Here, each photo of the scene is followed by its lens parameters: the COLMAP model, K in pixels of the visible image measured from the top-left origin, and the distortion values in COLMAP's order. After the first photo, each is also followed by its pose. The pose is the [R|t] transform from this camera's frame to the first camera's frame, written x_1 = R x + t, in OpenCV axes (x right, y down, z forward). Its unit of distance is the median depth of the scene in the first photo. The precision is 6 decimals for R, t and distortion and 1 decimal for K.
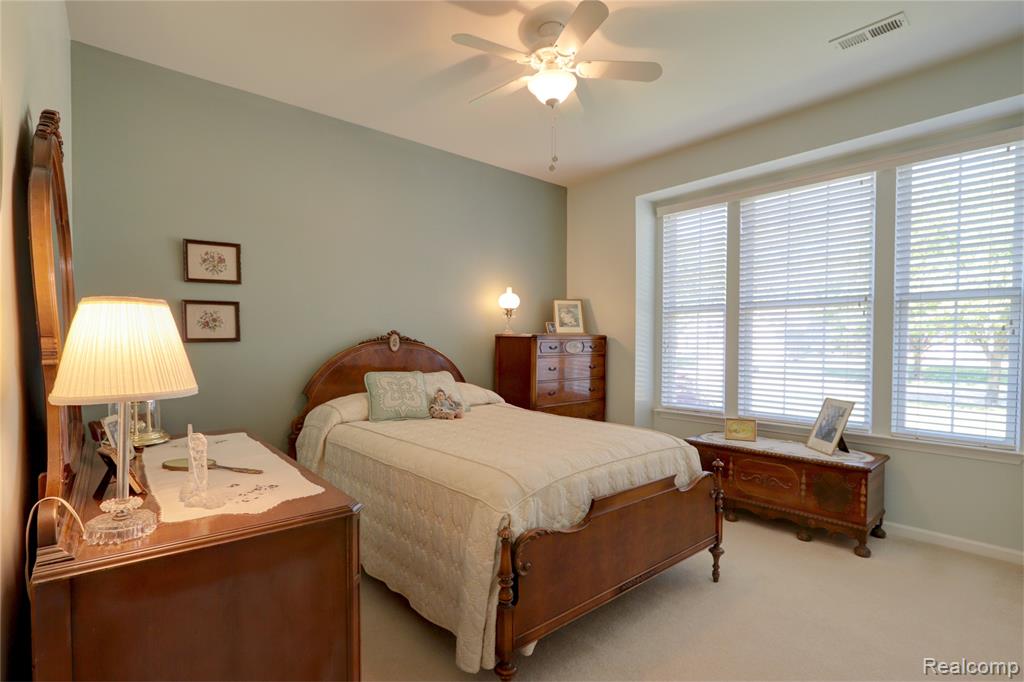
lens RADIAL K [[480.9, 0, 515.5], [0, 480.9, 356.4], [0, 0, 1]] dist [-0.018010, 0.003520]
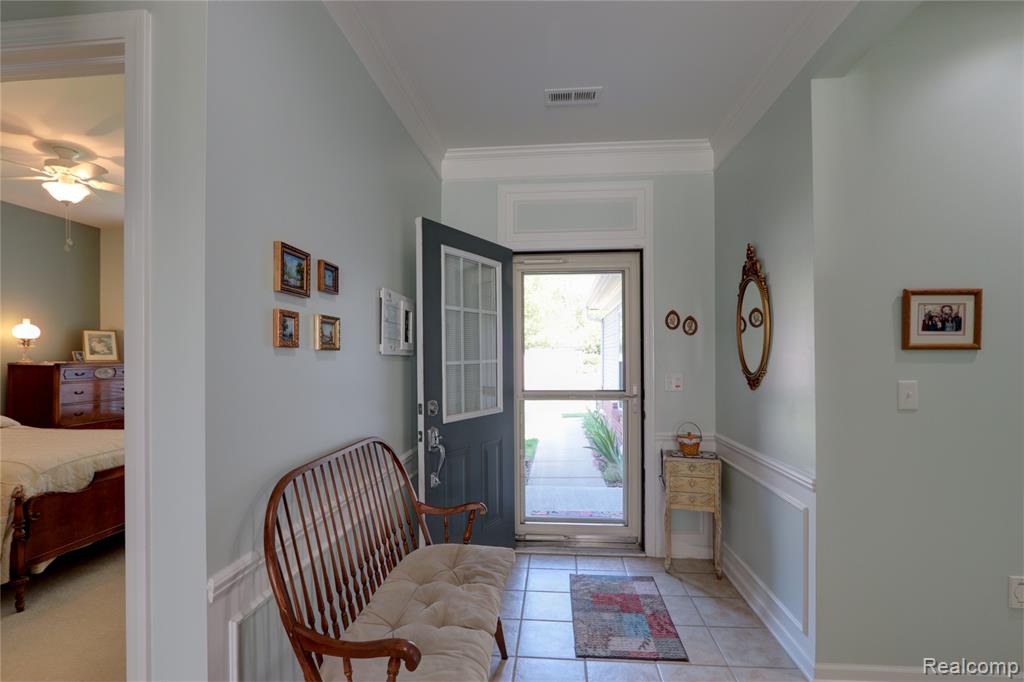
lens RADIAL K [[480.9, 0, 515.5], [0, 480.9, 356.4], [0, 0, 1]] dist [-0.018010, 0.003520]
pose [[0.711284, -0.002421, 0.702901, 0.034313], [0.024256, 0.999483, -0.021102, -0.018607], [-0.702486, 0.032059, 0.710975, -0.885280]]
